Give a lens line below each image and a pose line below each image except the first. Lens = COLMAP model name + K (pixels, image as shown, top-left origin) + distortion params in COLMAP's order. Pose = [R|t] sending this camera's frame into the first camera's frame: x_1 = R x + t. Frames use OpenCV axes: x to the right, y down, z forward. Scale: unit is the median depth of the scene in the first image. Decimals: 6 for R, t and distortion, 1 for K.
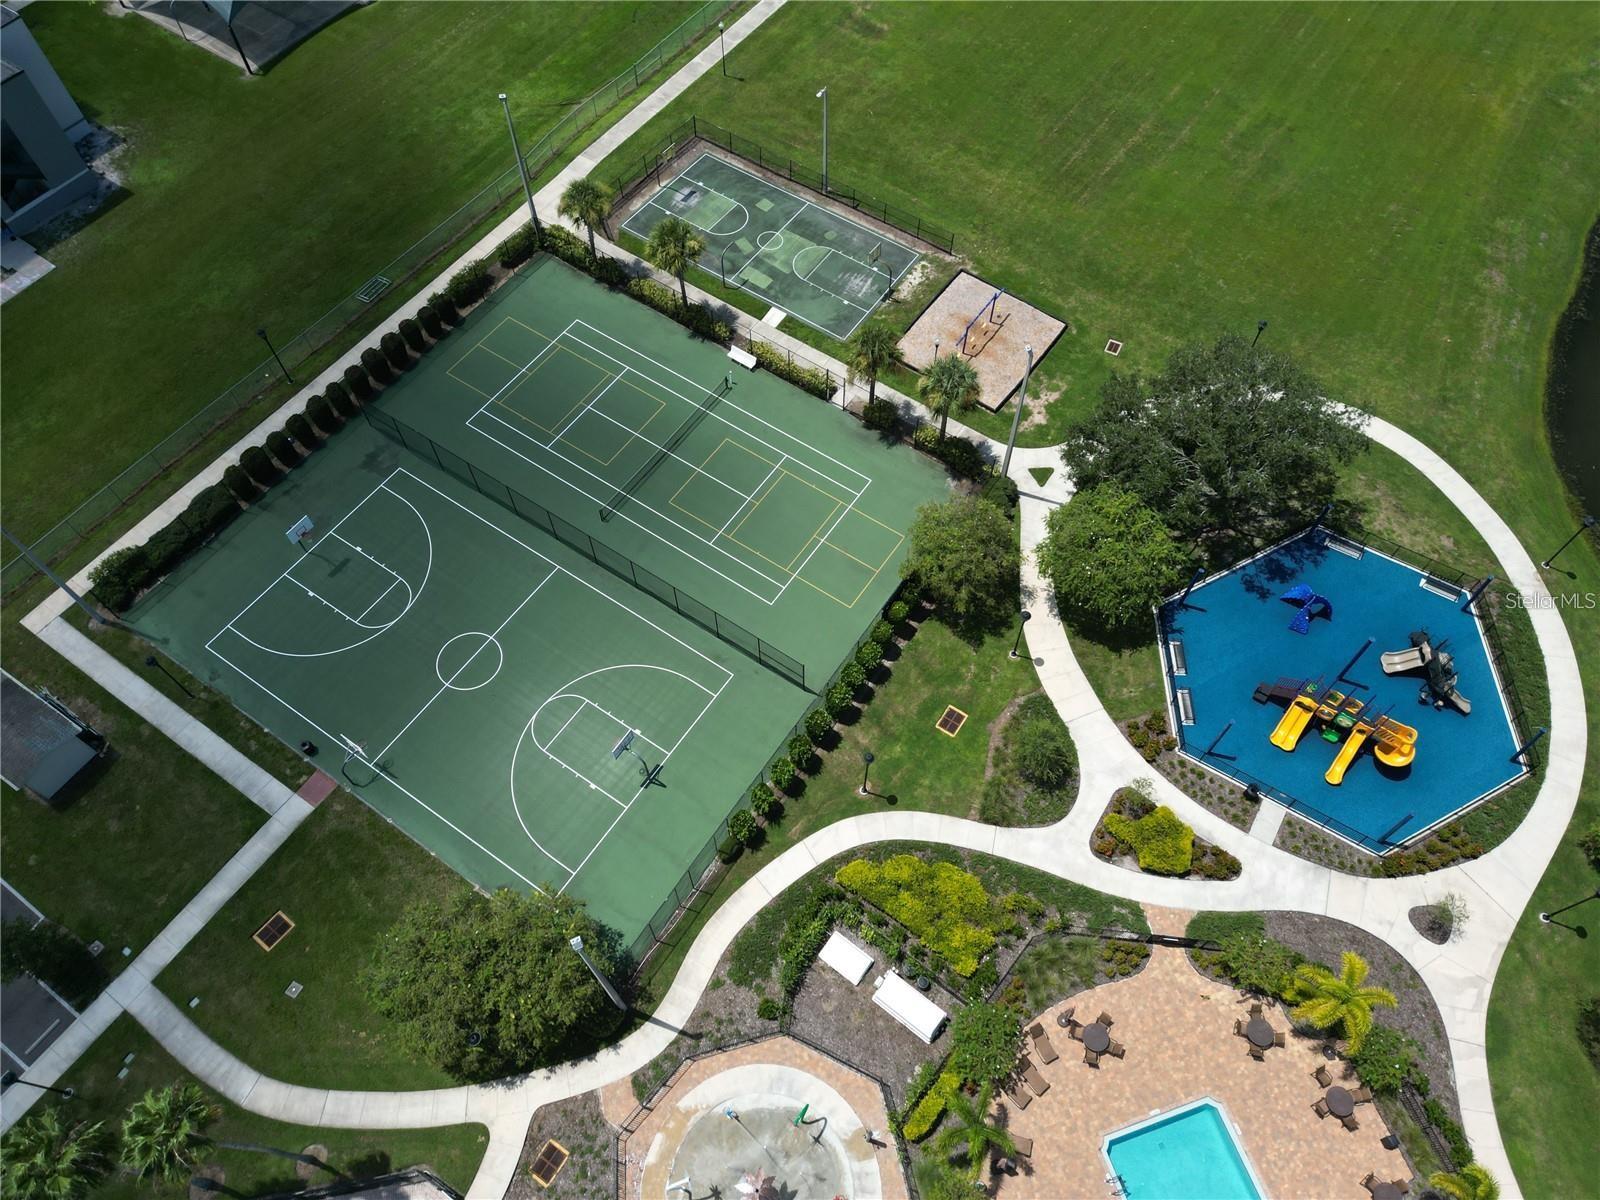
lens RADIAL K [[1124.6, 0, 803.4], [0, 1124.6, 595.9], [0, 0, 1]] dist [0.074077, -0.074941]
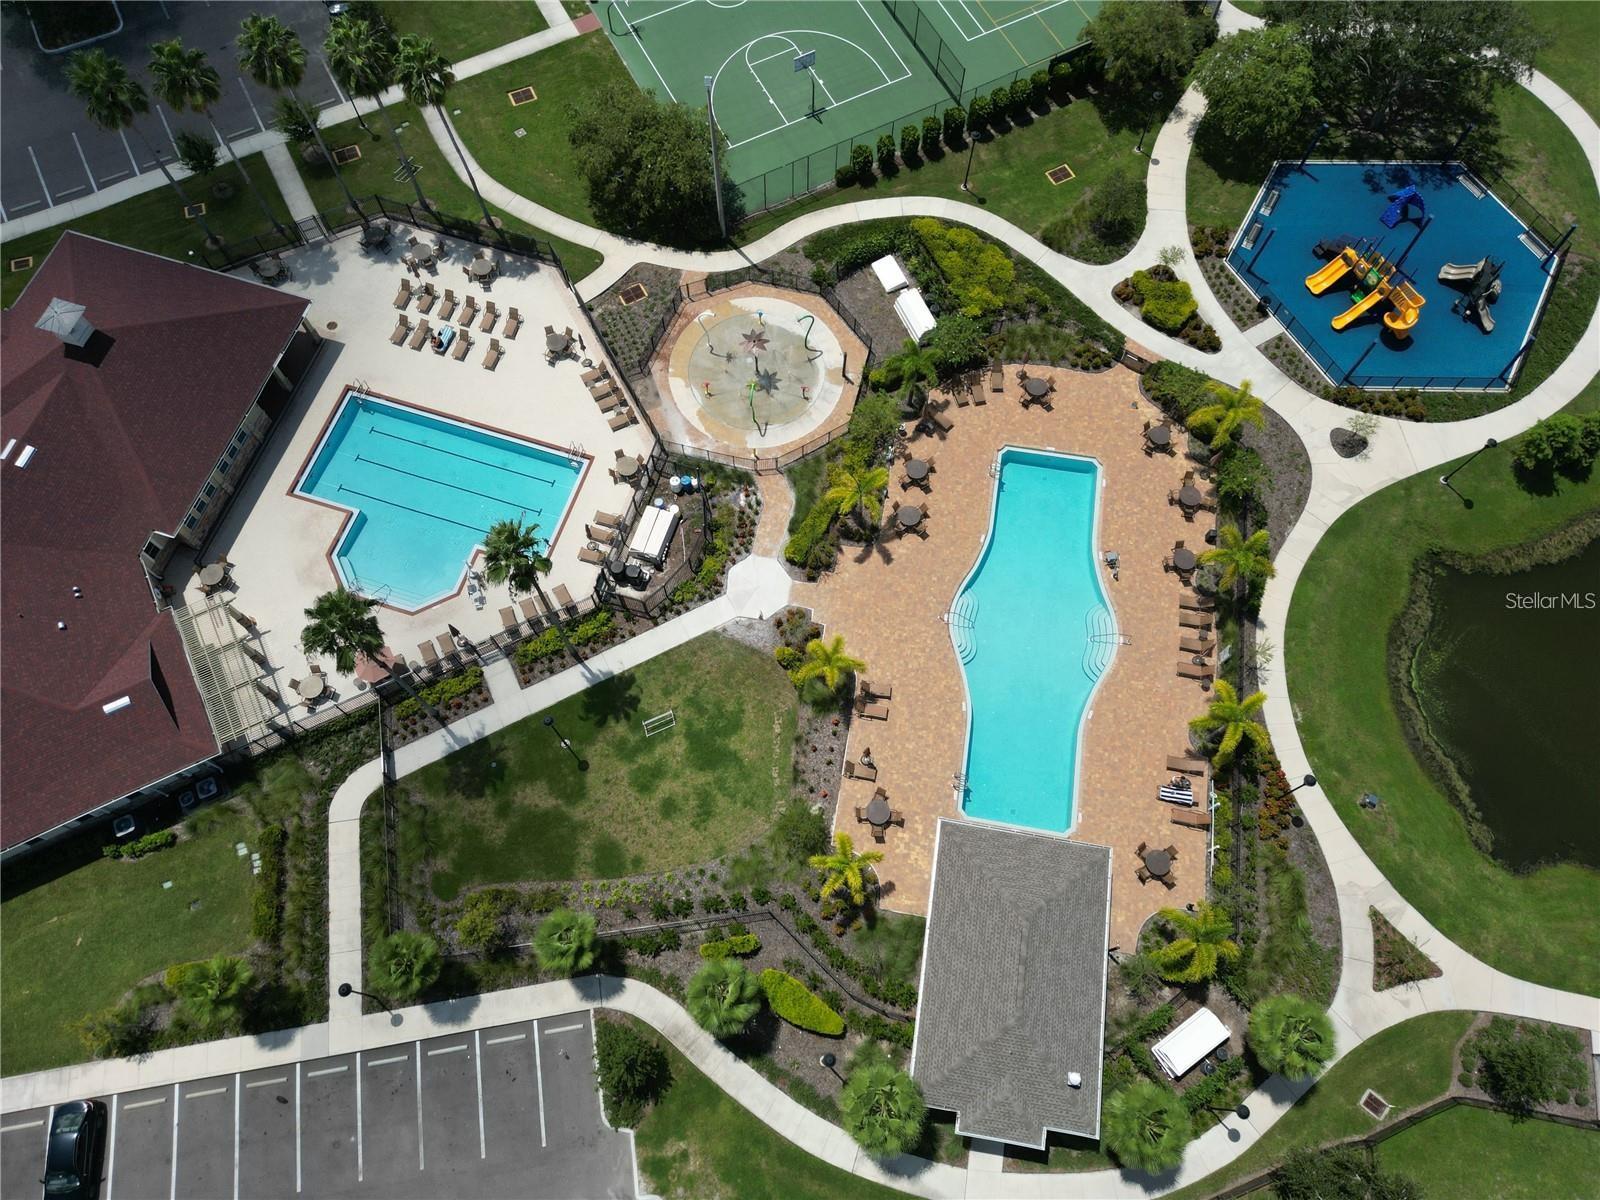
lens RADIAL K [[1124.6, 0, 803.4], [0, 1124.6, 595.9], [0, 0, 1]] dist [0.074077, -0.074941]
pose [[0.883288, 0.437511, -0.168480, 0.278417], [-0.408009, 0.894362, 0.183427, 0.384128], [0.230934, -0.093278, 0.968488, -0.252861]]
